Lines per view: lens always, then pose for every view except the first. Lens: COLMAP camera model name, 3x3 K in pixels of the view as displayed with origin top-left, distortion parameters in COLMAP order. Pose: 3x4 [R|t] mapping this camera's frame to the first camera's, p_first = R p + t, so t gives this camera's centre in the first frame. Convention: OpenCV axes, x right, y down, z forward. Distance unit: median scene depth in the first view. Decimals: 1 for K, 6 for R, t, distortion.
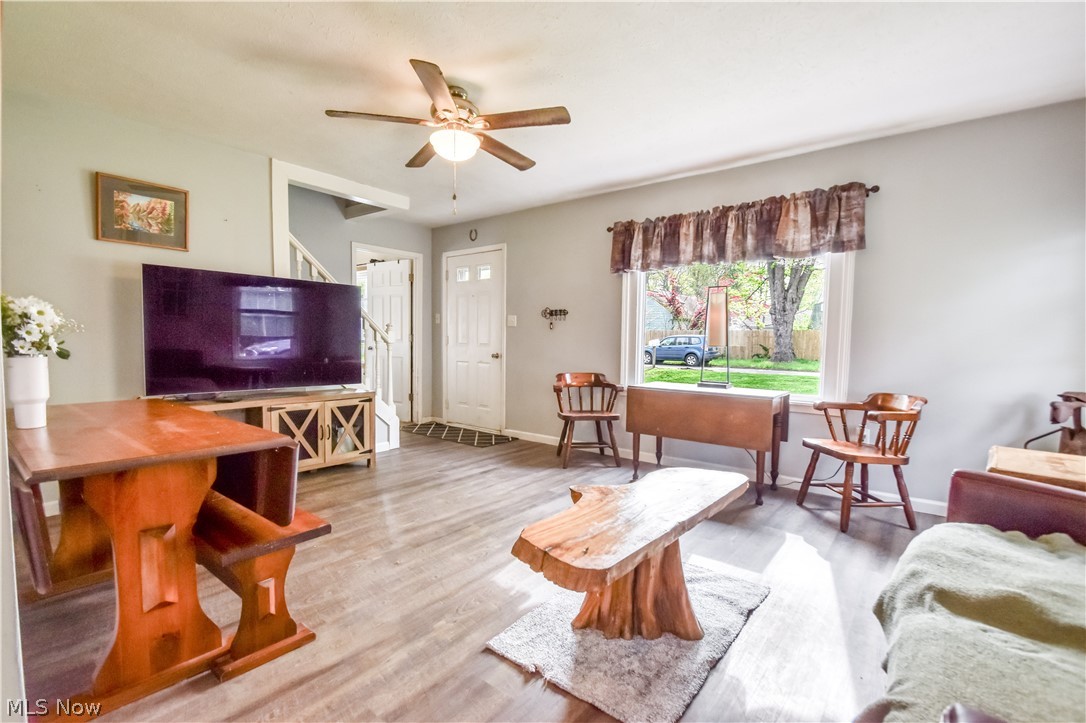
lens RADIAL K [[487.1, 0, 546.7], [0, 487.1, 368.5], [0, 0, 1]] dist [0.000326, -0.000074]
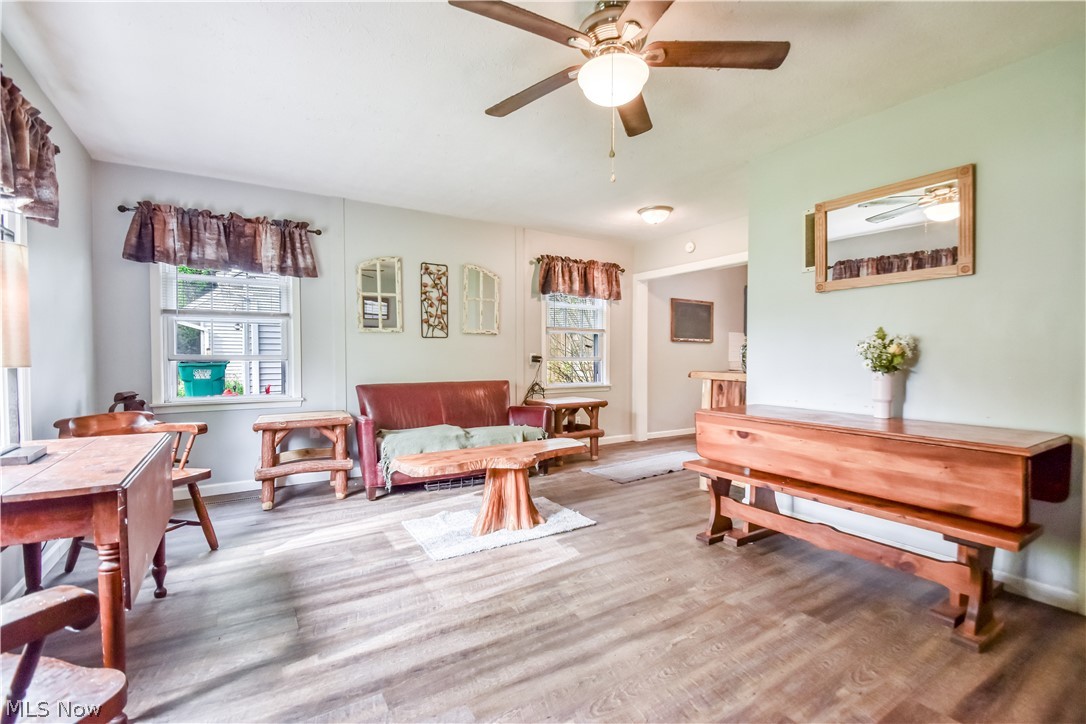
lens RADIAL K [[479.5, 0, 543.9], [0, 479.5, 365.4], [0, 0, 1]] dist [0.021215, -0.018050]
pose [[-0.941632, -0.020283, 0.336032, -0.251311], [0.005927, 0.997030, 0.076790, -0.079052], [-0.336591, 0.074300, -0.938715, 1.278684]]
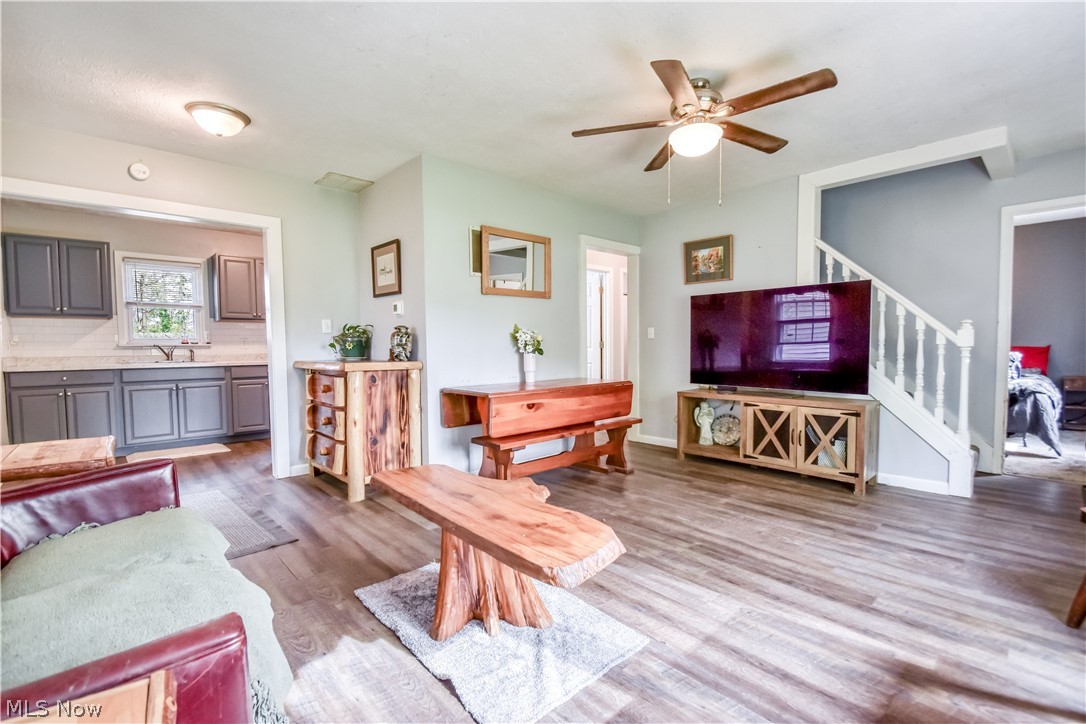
lens RADIAL K [[479.5, 0, 543.9], [0, 479.5, 365.4], [0, 0, 1]] dist [0.021215, -0.018050]
pose [[-0.155771, 0.032659, -0.987253, 0.605547], [-0.050529, 0.997881, 0.040983, -0.030546], [0.986500, 0.056269, -0.153790, 0.652383]]
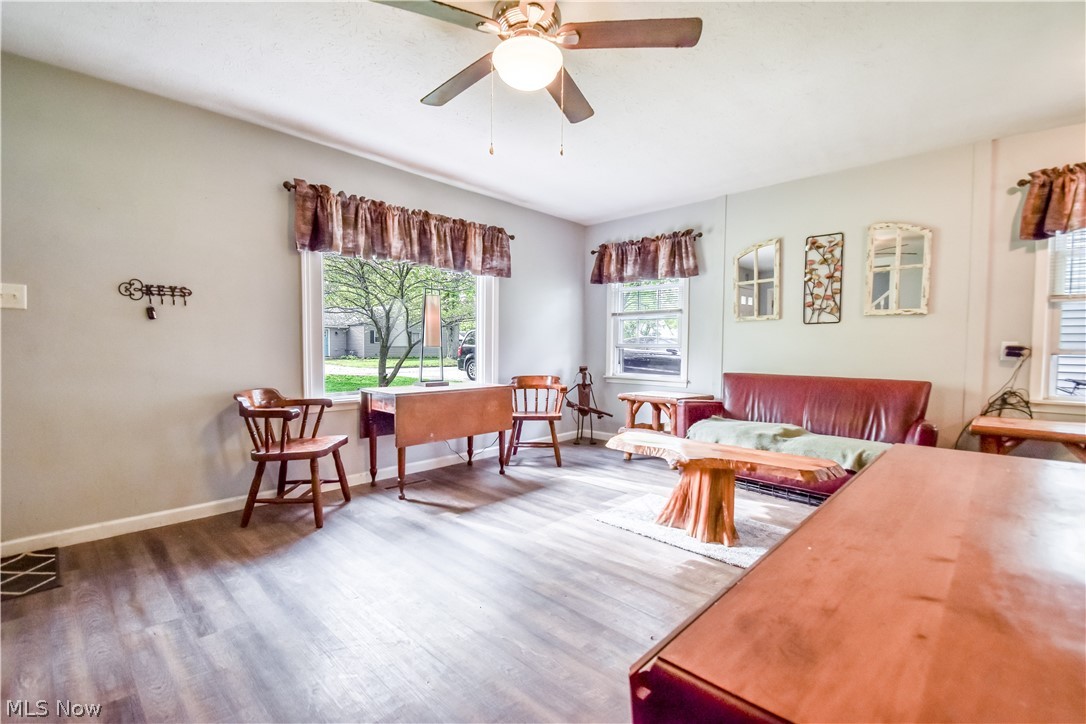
lens RADIAL K [[479.5, 0, 543.9], [0, 479.5, 365.4], [0, 0, 1]] dist [0.021215, -0.018050]
pose [[0.088036, -0.054263, 0.994638, -0.676811], [0.048888, 0.997547, 0.050095, -0.046903], [-0.994917, 0.044216, 0.090473, 0.694005]]
